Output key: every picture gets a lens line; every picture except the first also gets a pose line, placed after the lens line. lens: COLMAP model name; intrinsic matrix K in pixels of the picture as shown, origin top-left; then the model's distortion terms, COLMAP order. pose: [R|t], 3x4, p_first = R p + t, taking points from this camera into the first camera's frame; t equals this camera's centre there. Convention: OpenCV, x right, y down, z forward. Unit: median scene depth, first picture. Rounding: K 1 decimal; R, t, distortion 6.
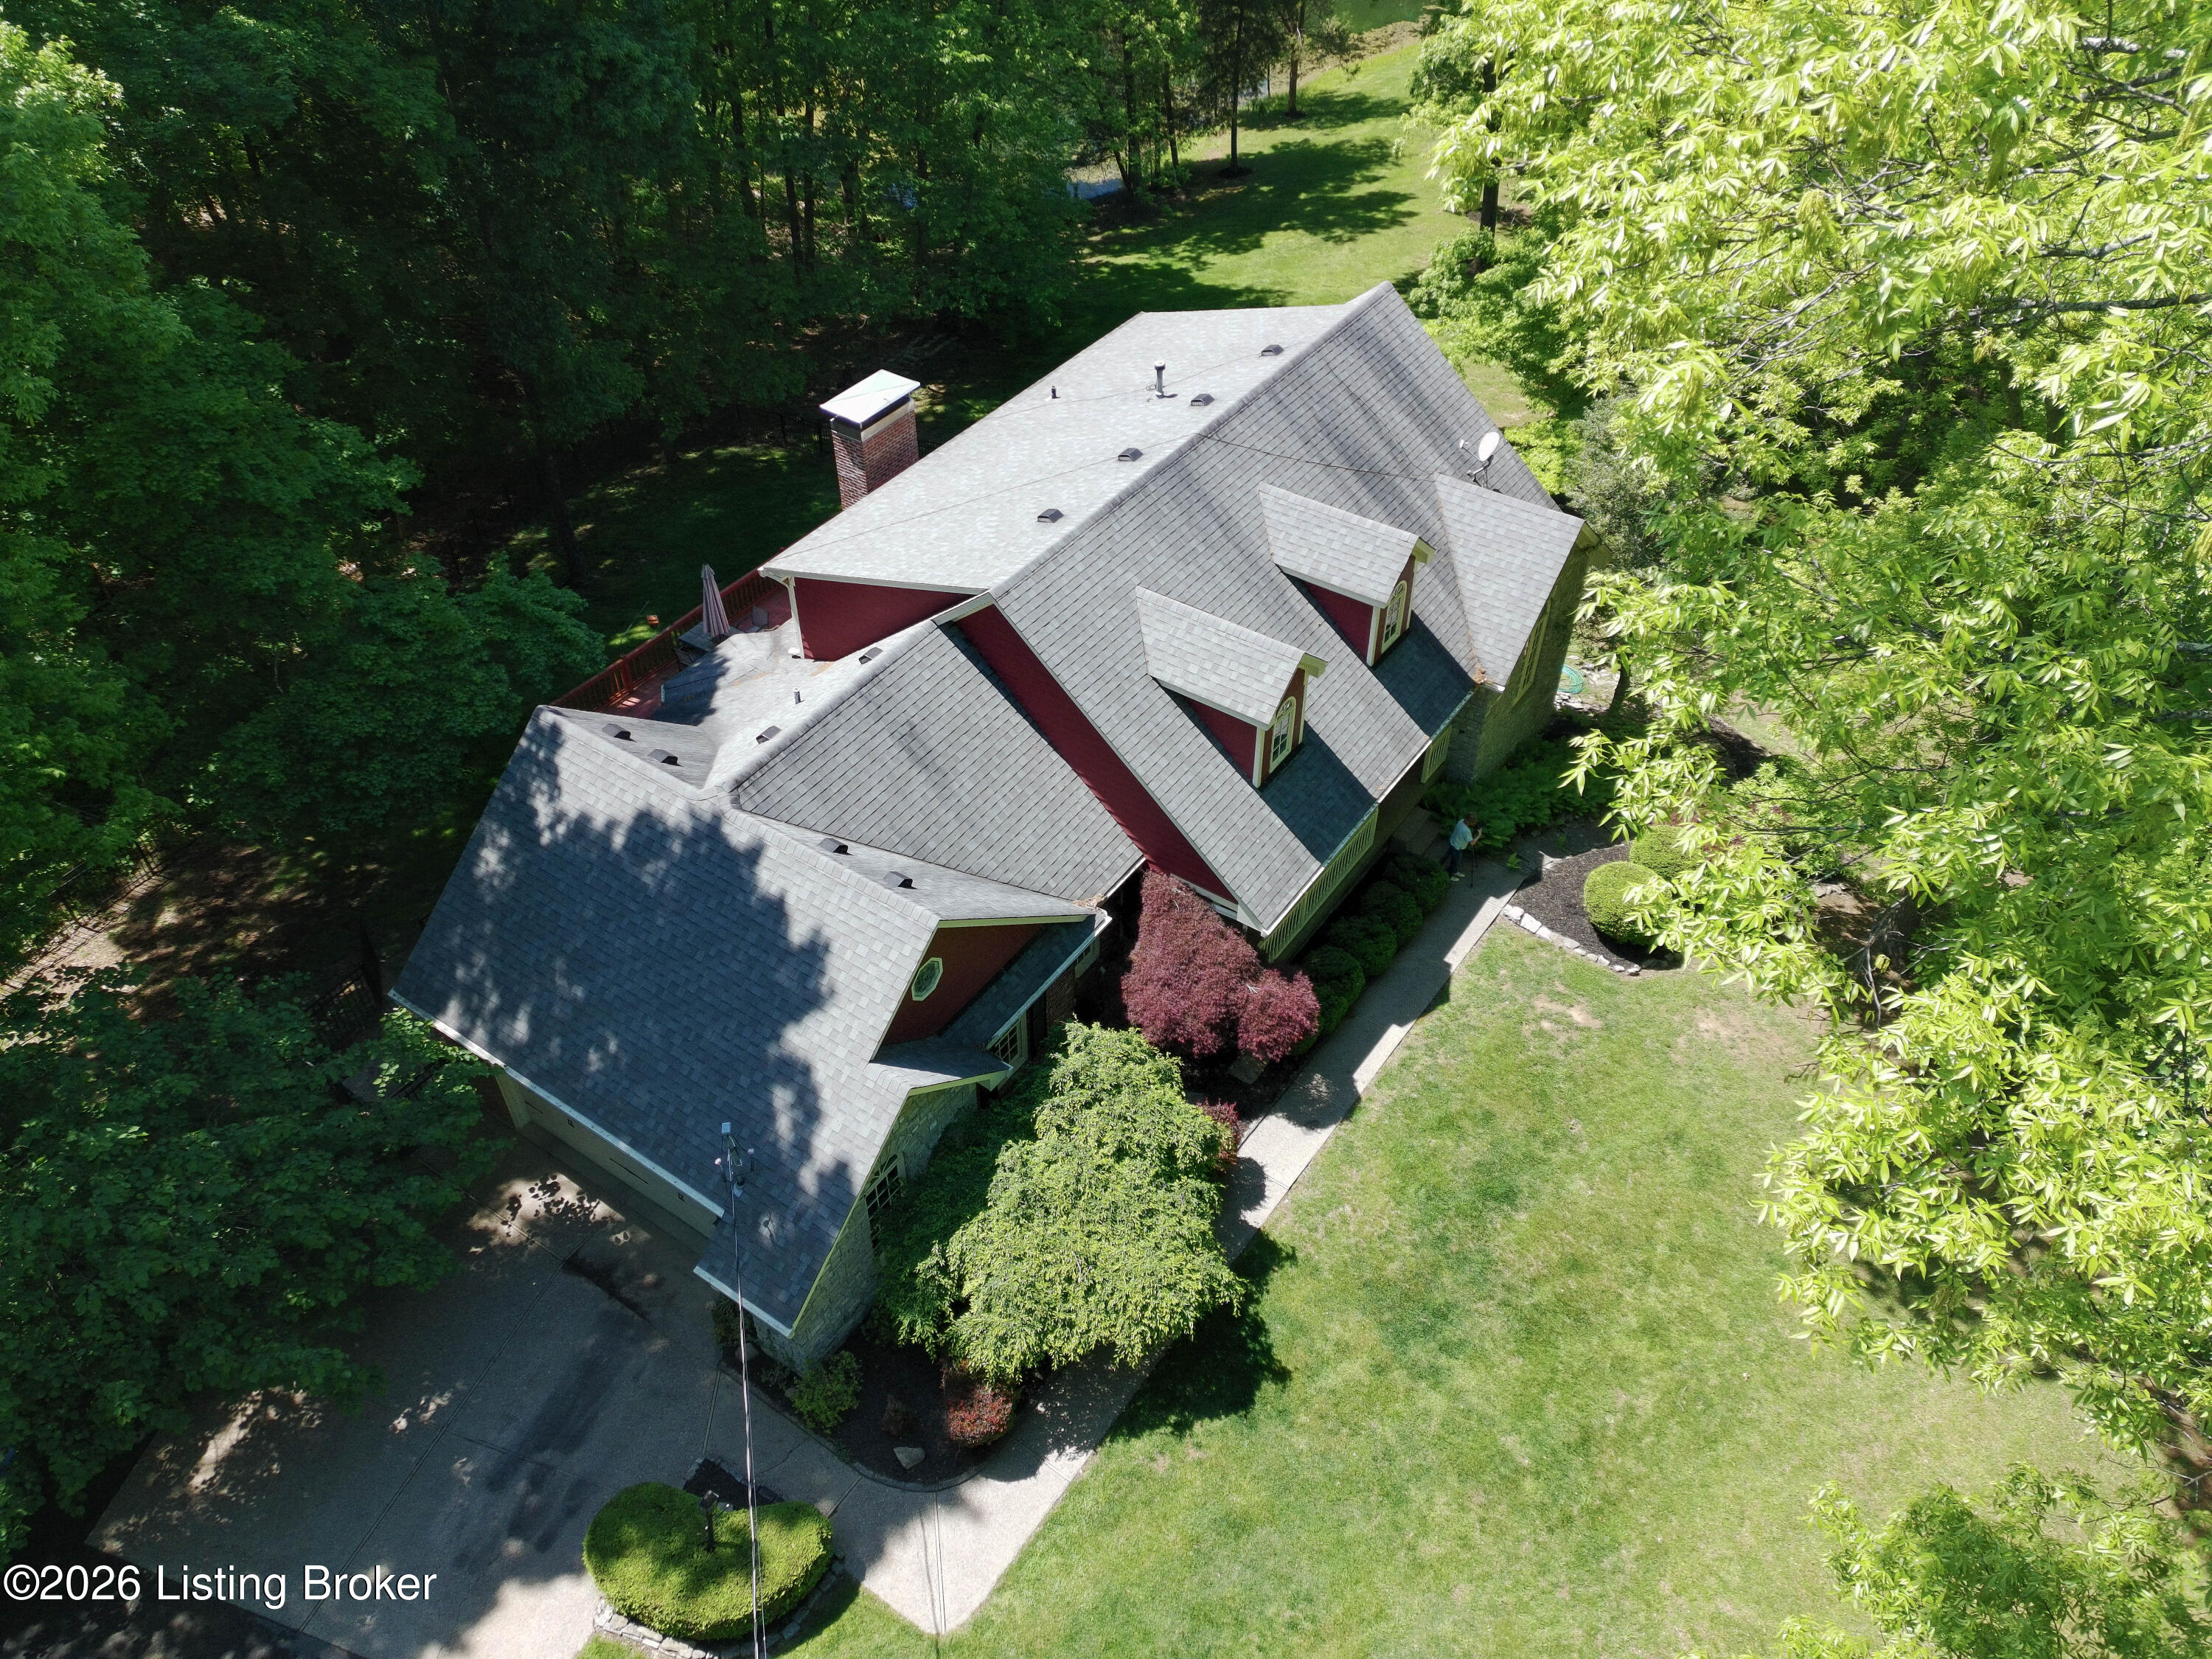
lens RADIAL K [[1635.6, 0, 1098.8], [0, 1635.6, 827.1], [0, 0, 1]] dist [0.068888, -0.050499]
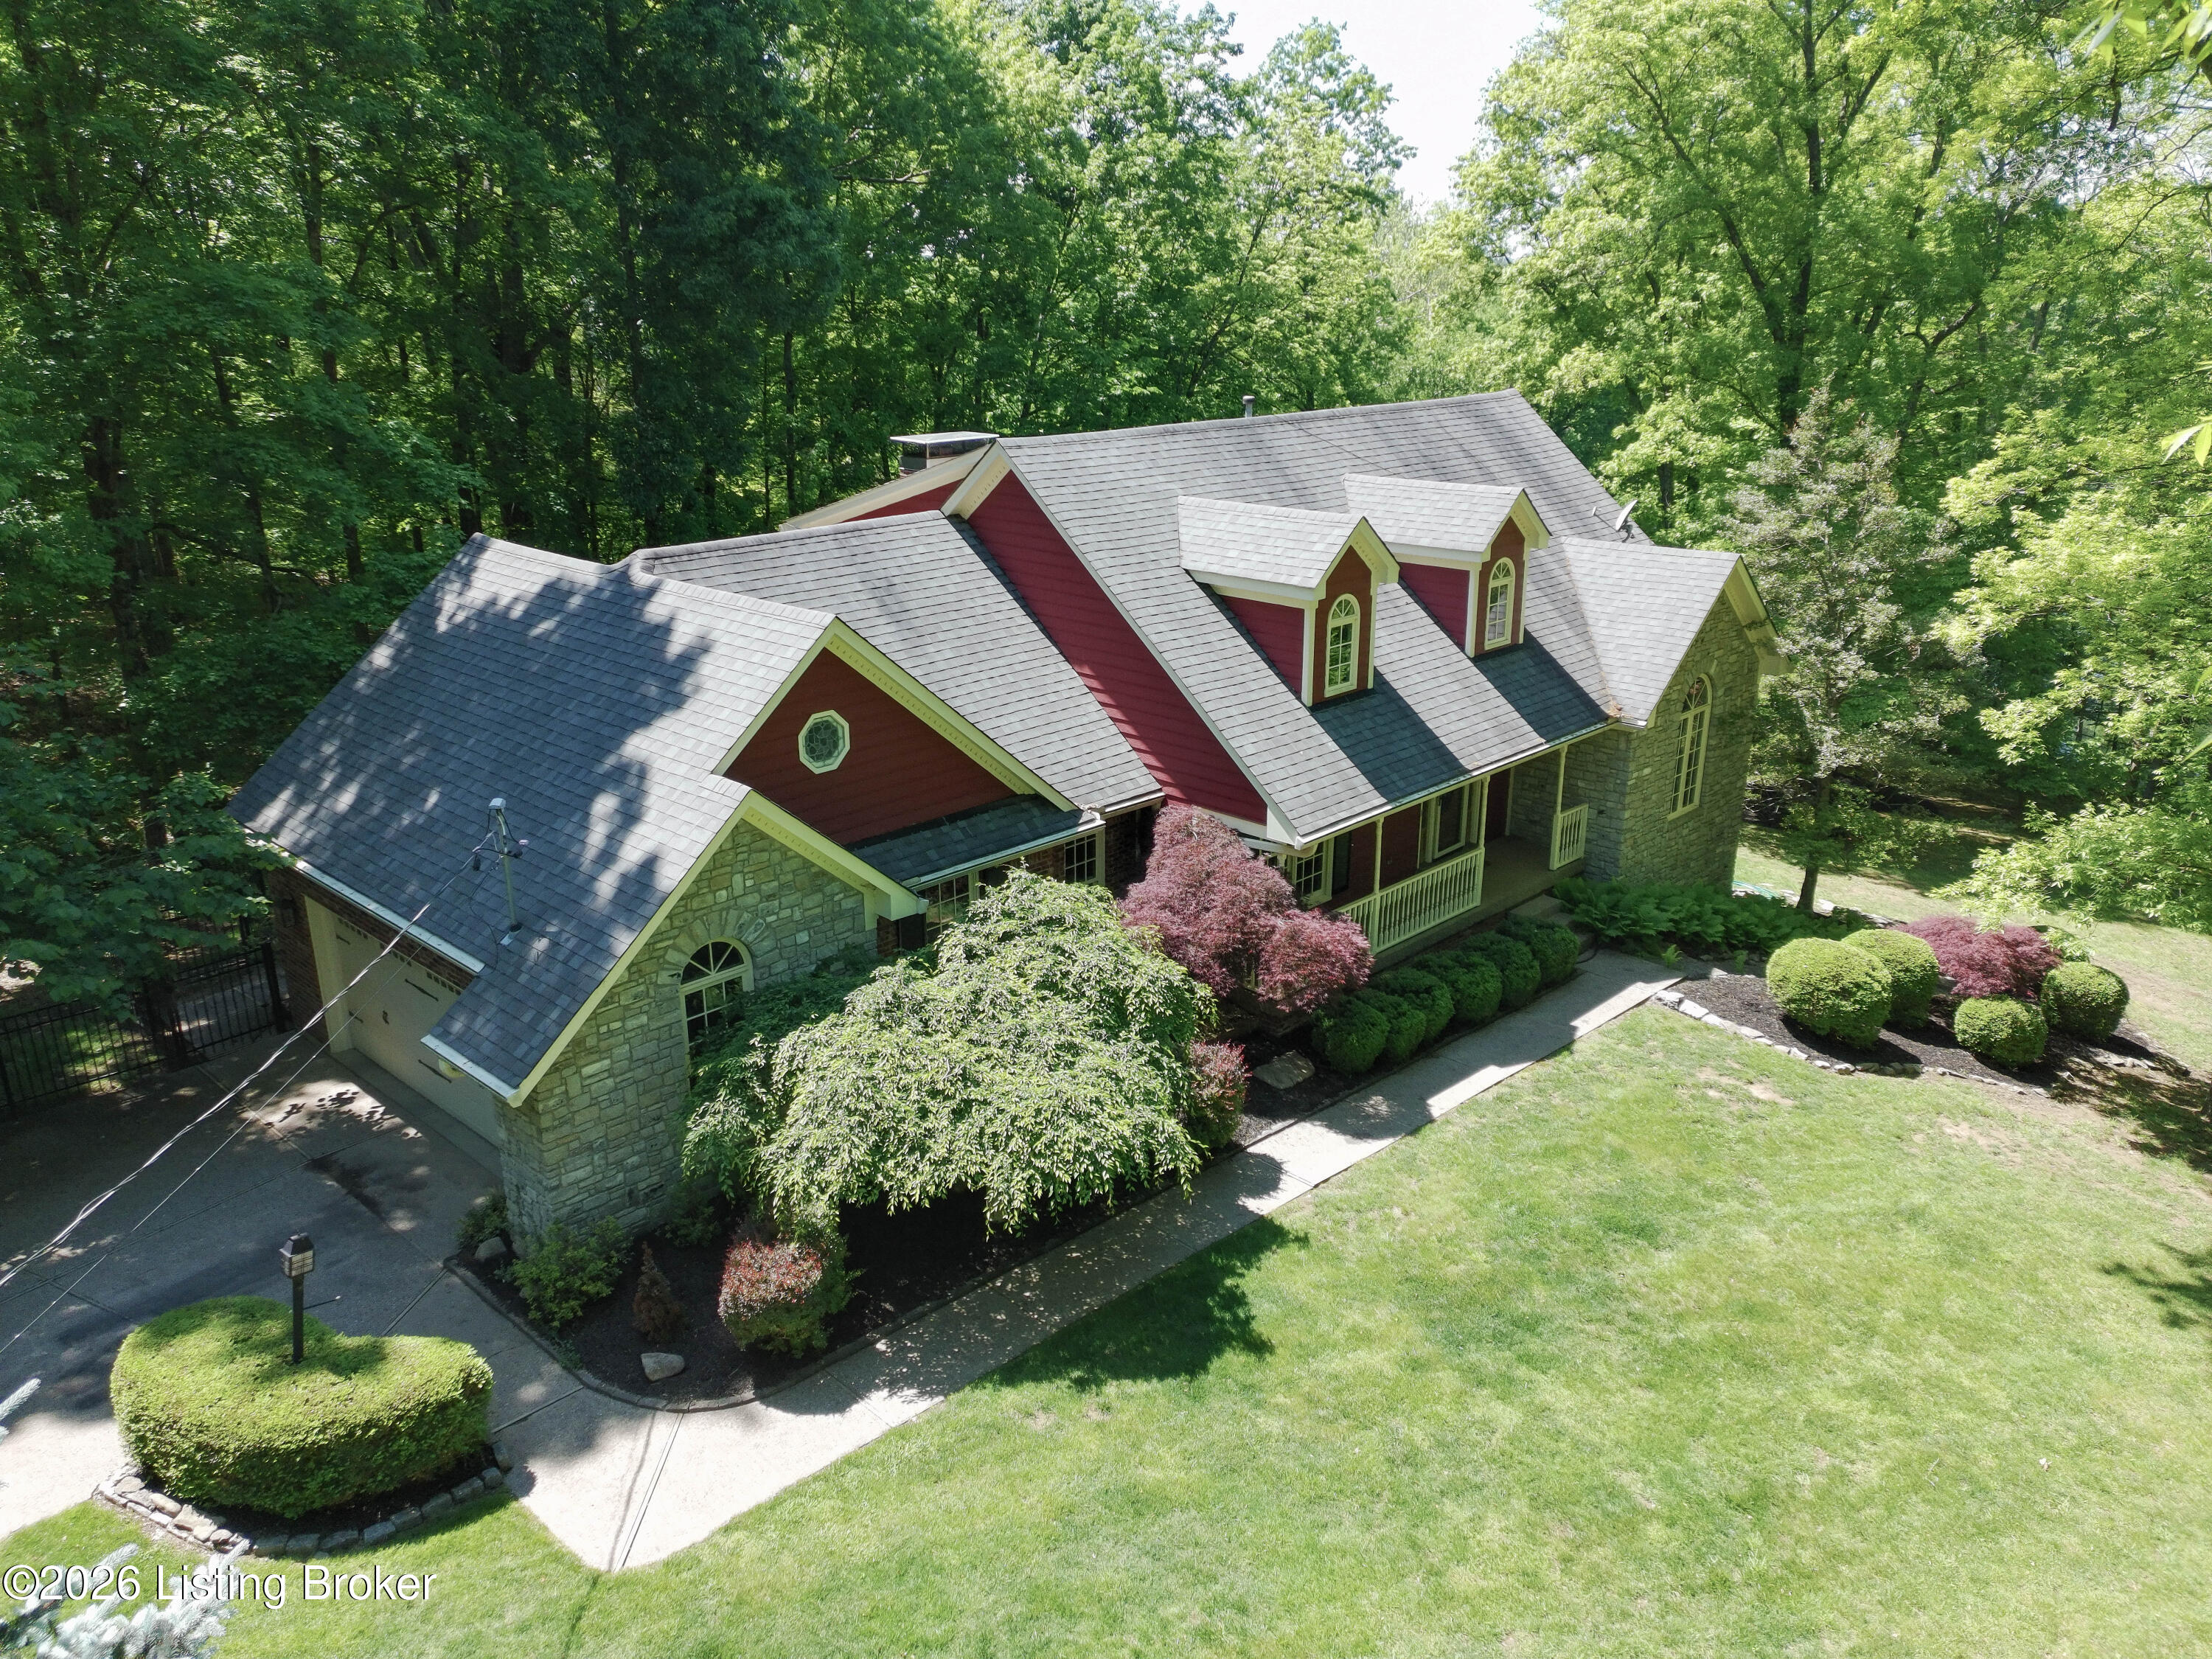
lens RADIAL K [[1635.6, 0, 1098.4], [0, 1635.6, 826.2], [0, 0, 1]] dist [0.068888, -0.050499]
pose [[0.986778, 0.048289, -0.154715, 0.134735], [-0.108349, 0.906472, -0.408129, 0.403123], [0.120537, 0.419496, 0.899719, 0.320245]]
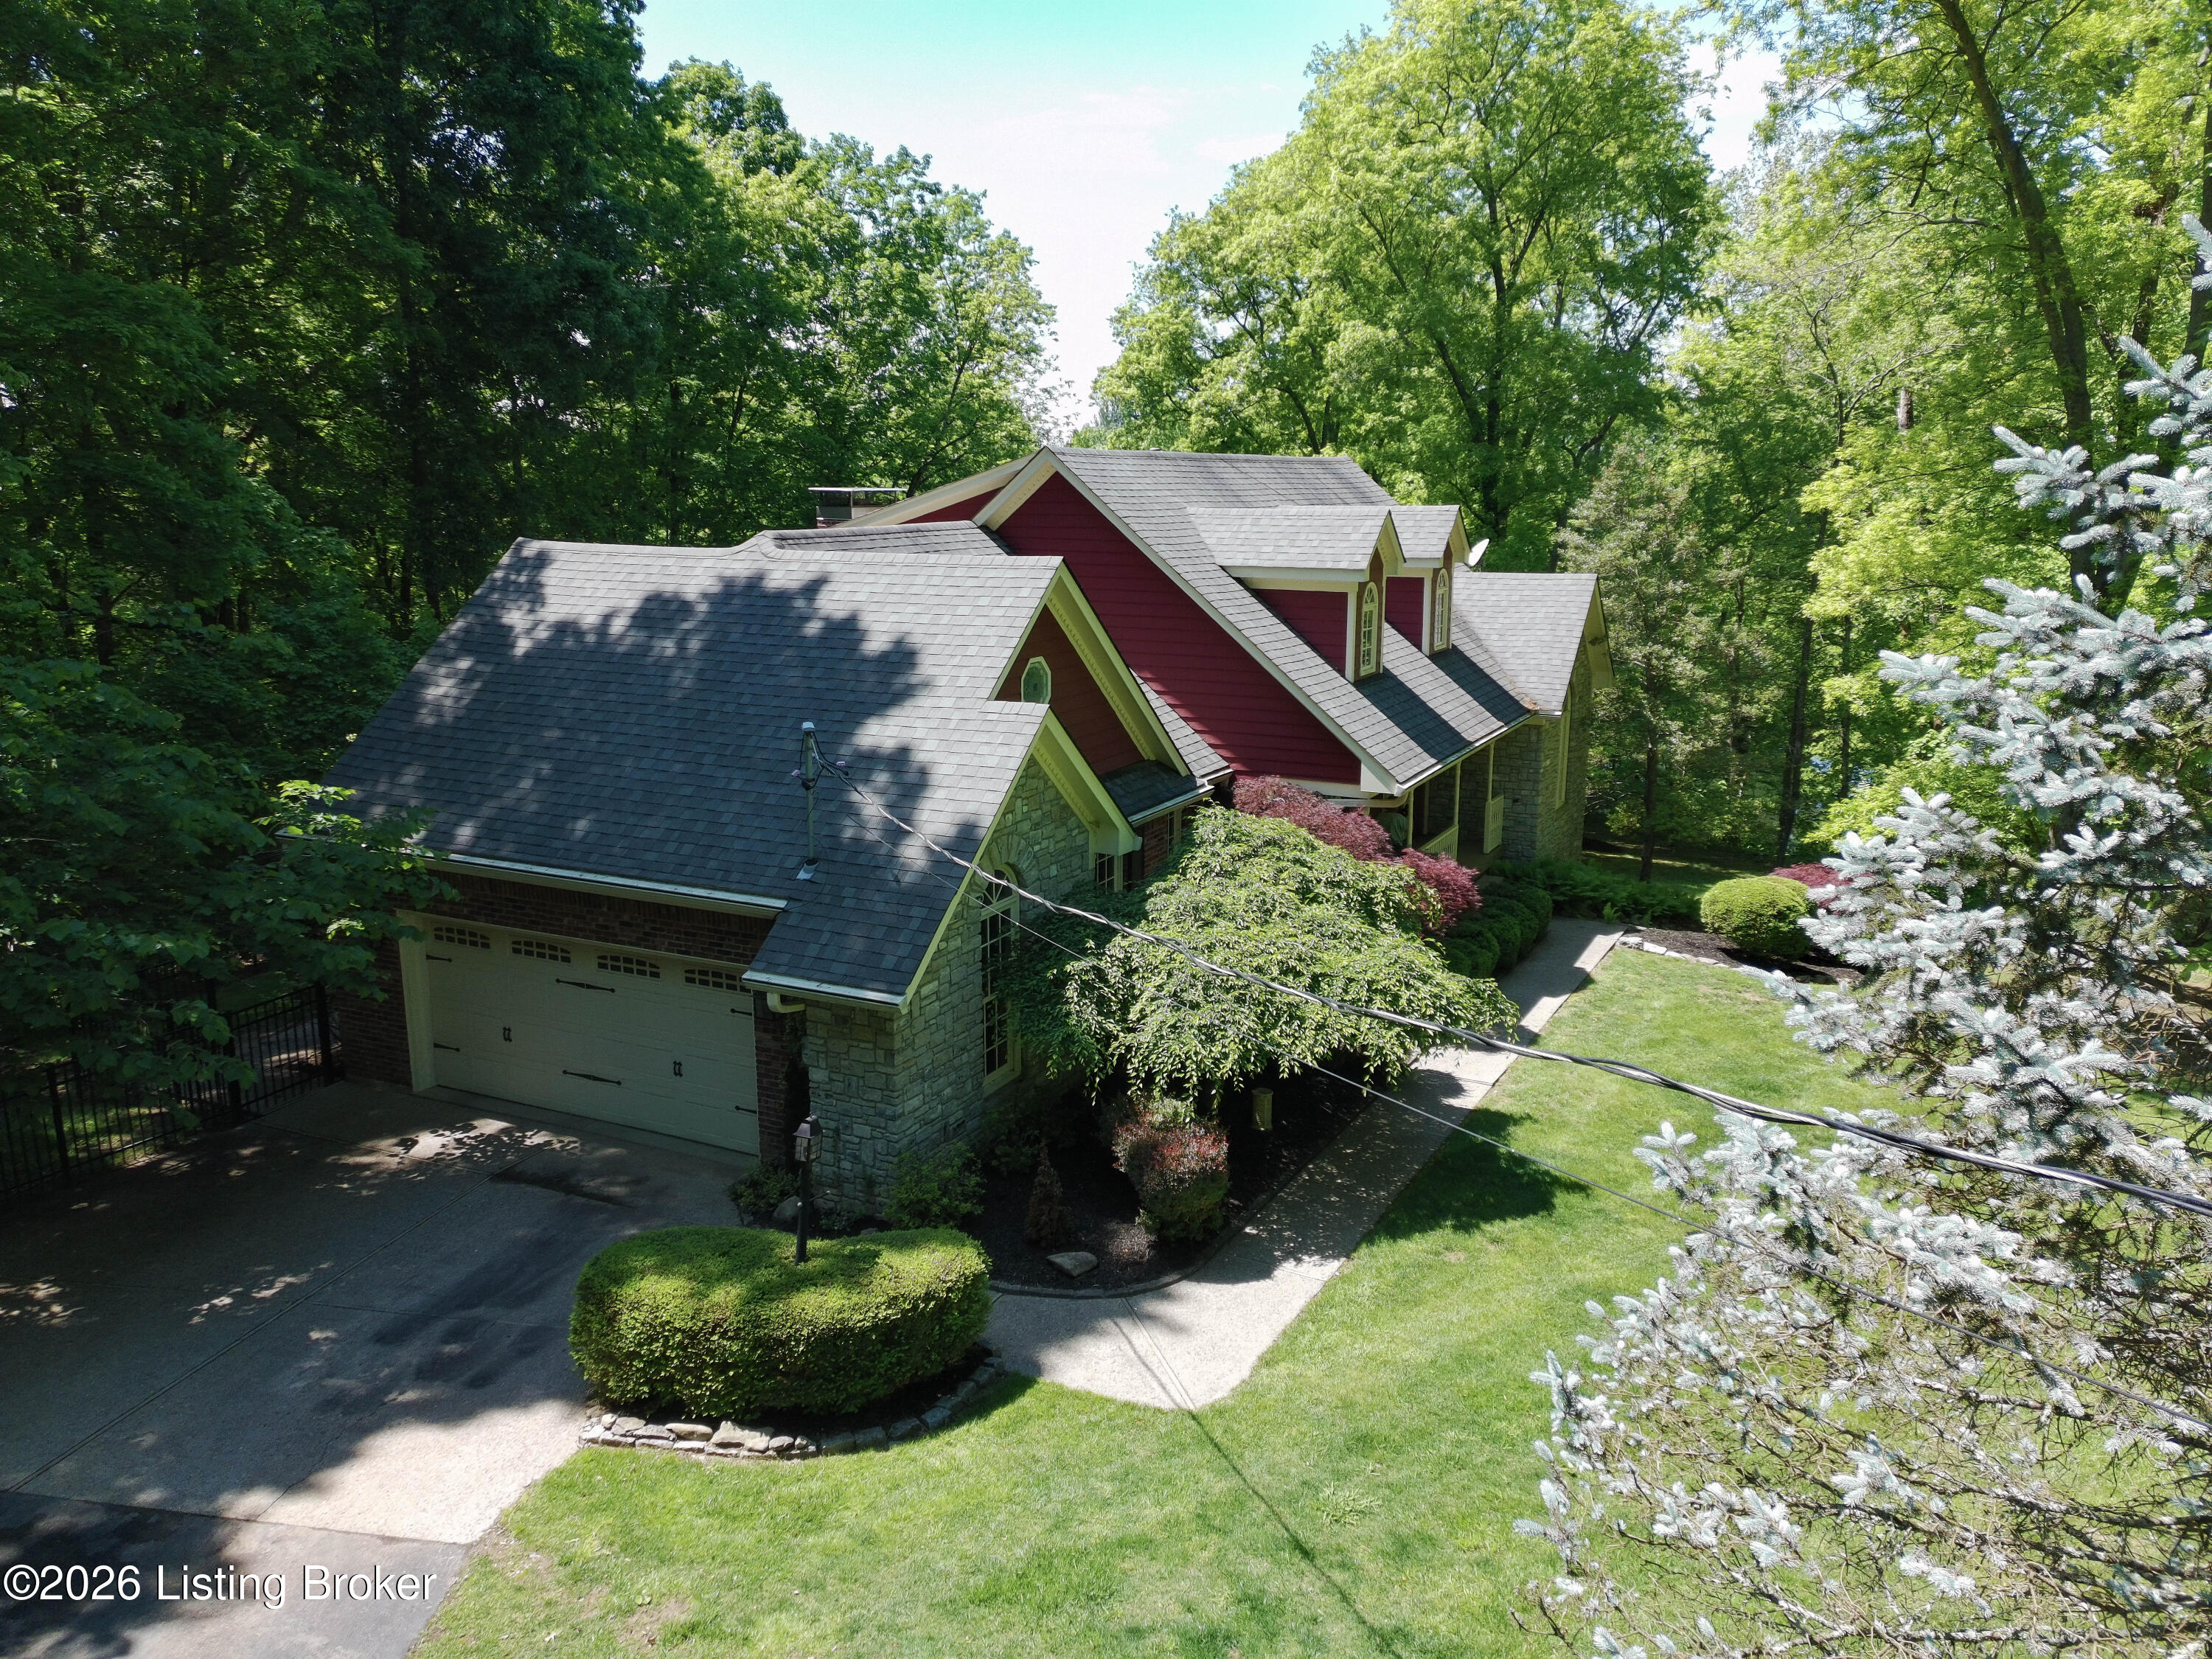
lens RADIAL K [[1635.6, 0, 1099.9], [0, 1635.6, 817.6], [0, 0, 1]] dist [0.068888, -0.050499]
pose [[0.989969, -0.026084, 0.138853, -0.173978], [0.094659, 0.852059, -0.514815, 0.520104], [-0.104882, 0.522795, 0.845982, 0.344324]]
